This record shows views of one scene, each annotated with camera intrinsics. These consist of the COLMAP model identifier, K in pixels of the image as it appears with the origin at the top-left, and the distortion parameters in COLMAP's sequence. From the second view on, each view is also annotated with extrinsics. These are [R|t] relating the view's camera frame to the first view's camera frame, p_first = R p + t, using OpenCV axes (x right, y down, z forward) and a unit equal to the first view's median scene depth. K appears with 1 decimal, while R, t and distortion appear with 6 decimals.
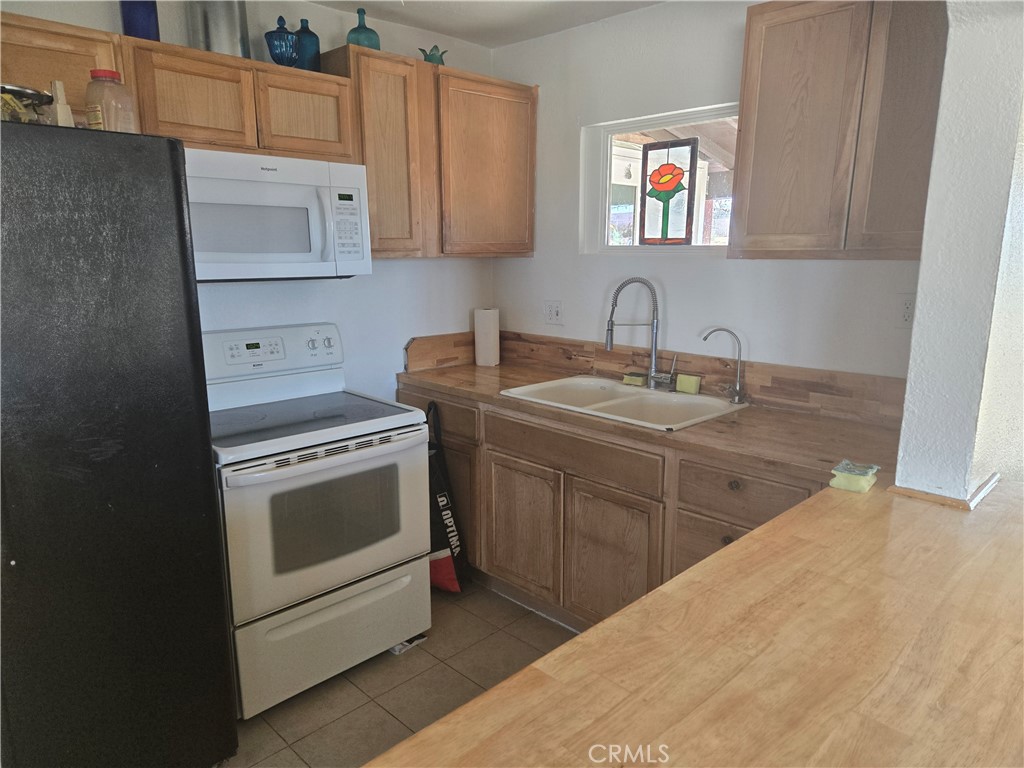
lens RADIAL K [[693.0, 0, 512.0], [0, 693.0, 384.0], [0, 0, 1]] dist [0.122590, -0.085145]
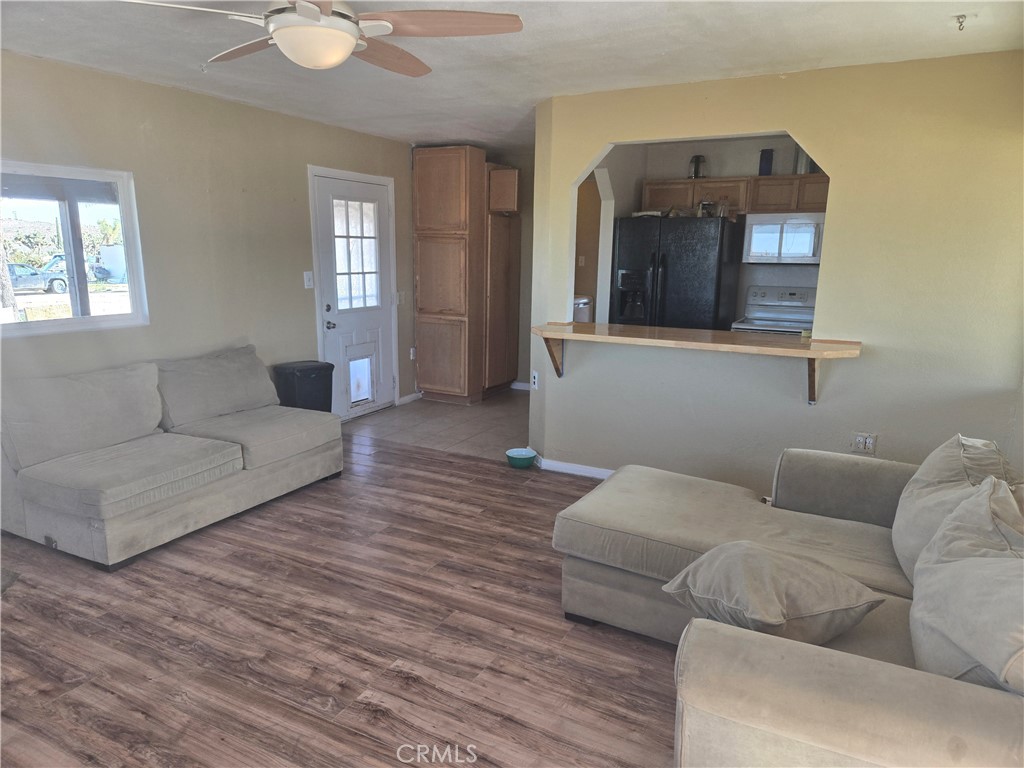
lens RADIAL K [[693.0, 0, 512.0], [0, 693.0, 384.0], [0, 0, 1]] dist [0.122590, -0.085145]
pose [[0.299236, 0.192090, -0.934644, 1.424324], [-0.198801, 0.970582, 0.135828, 0.090078], [0.933240, 0.145163, 0.328620, -0.504941]]
